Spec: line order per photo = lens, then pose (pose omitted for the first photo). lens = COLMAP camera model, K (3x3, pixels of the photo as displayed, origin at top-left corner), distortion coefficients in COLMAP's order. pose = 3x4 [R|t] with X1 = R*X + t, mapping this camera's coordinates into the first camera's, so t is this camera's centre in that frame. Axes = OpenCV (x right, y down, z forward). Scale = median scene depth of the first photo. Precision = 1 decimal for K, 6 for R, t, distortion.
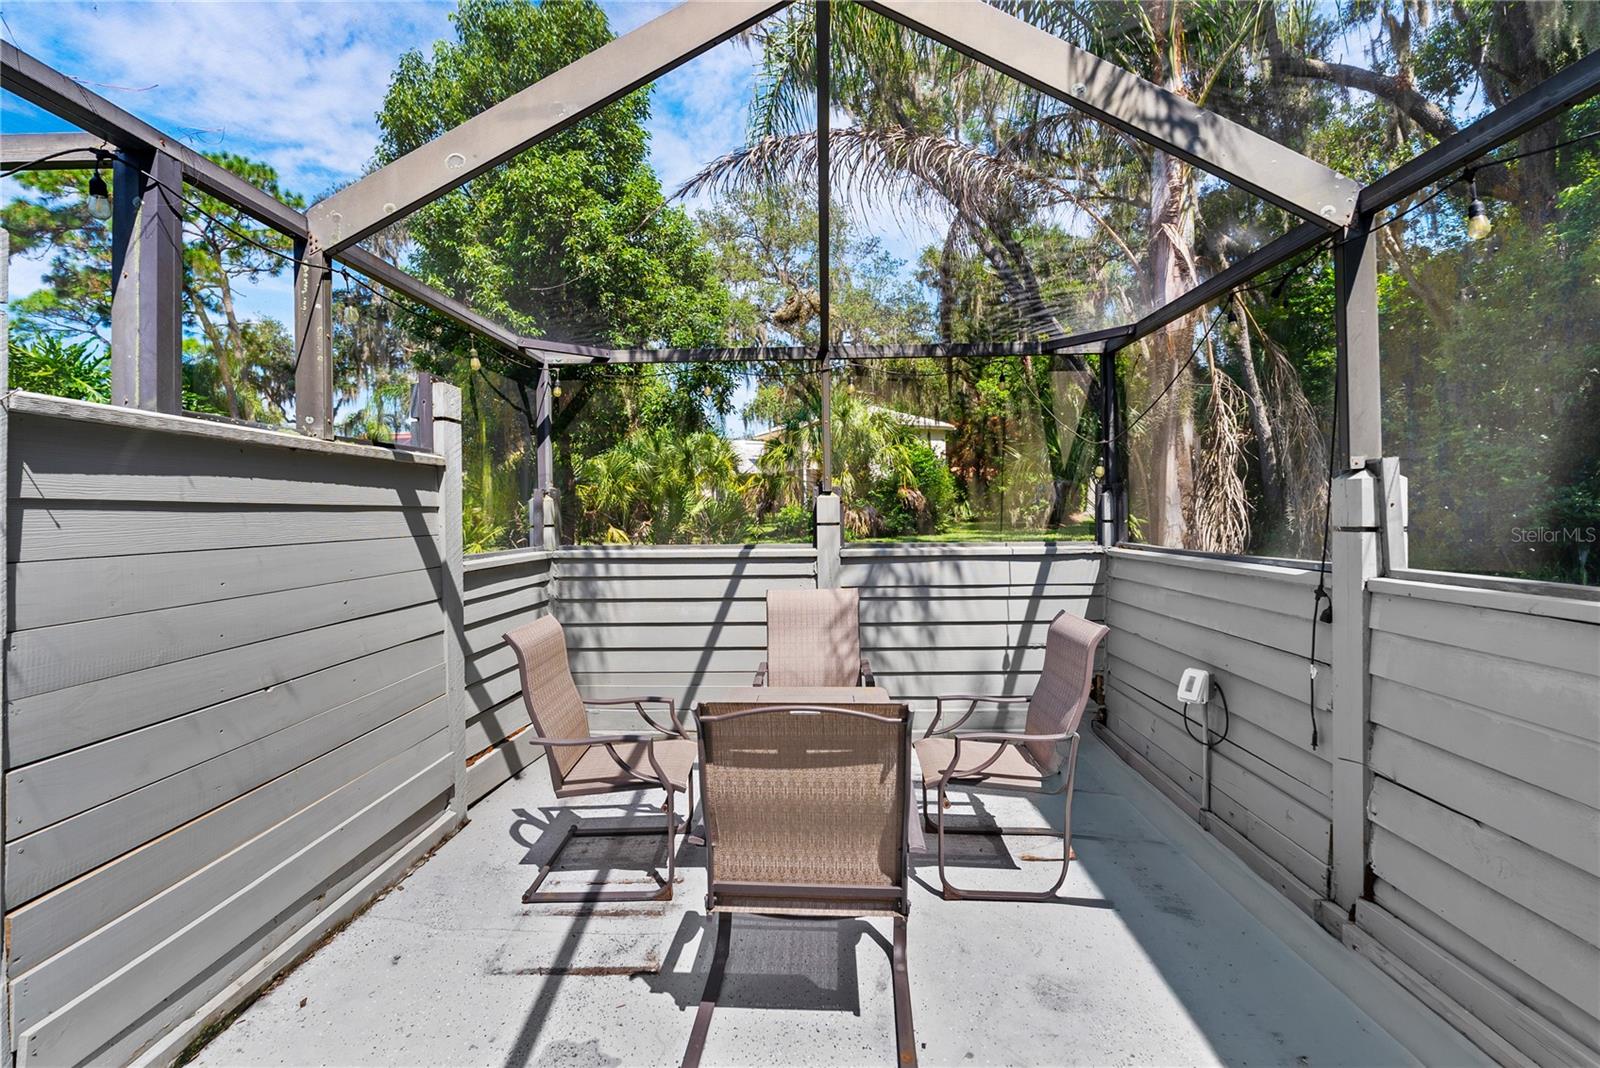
lens RADIAL K [[711.4, 0, 805.5], [0, 711.4, 531.2], [0, 0, 1]] dist [-0.013439, 0.000637]
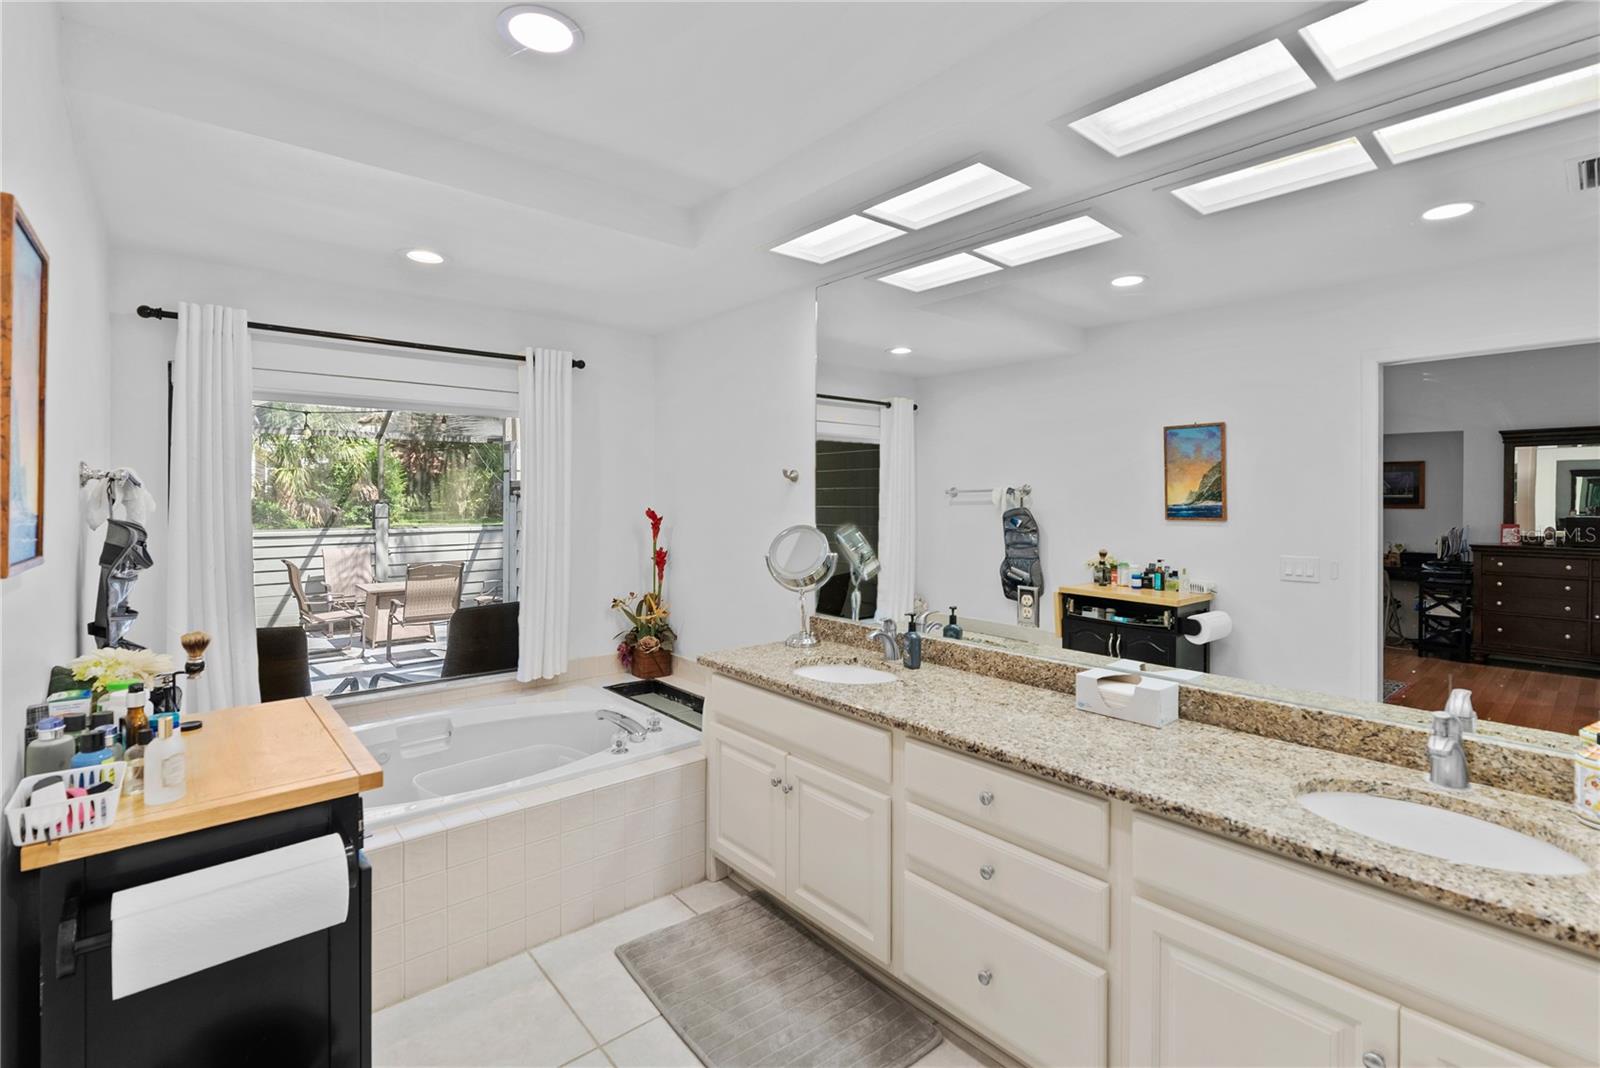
lens RADIAL K [[711.4, 0, 805.5], [0, 711.4, 531.2], [0, 0, 1]] dist [-0.013439, 0.000637]
pose [[0.738535, -0.026819, 0.673681, -0.388142], [0.014623, 0.999611, 0.023763, -0.000064], [-0.674056, -0.007698, 0.738640, -1.264728]]
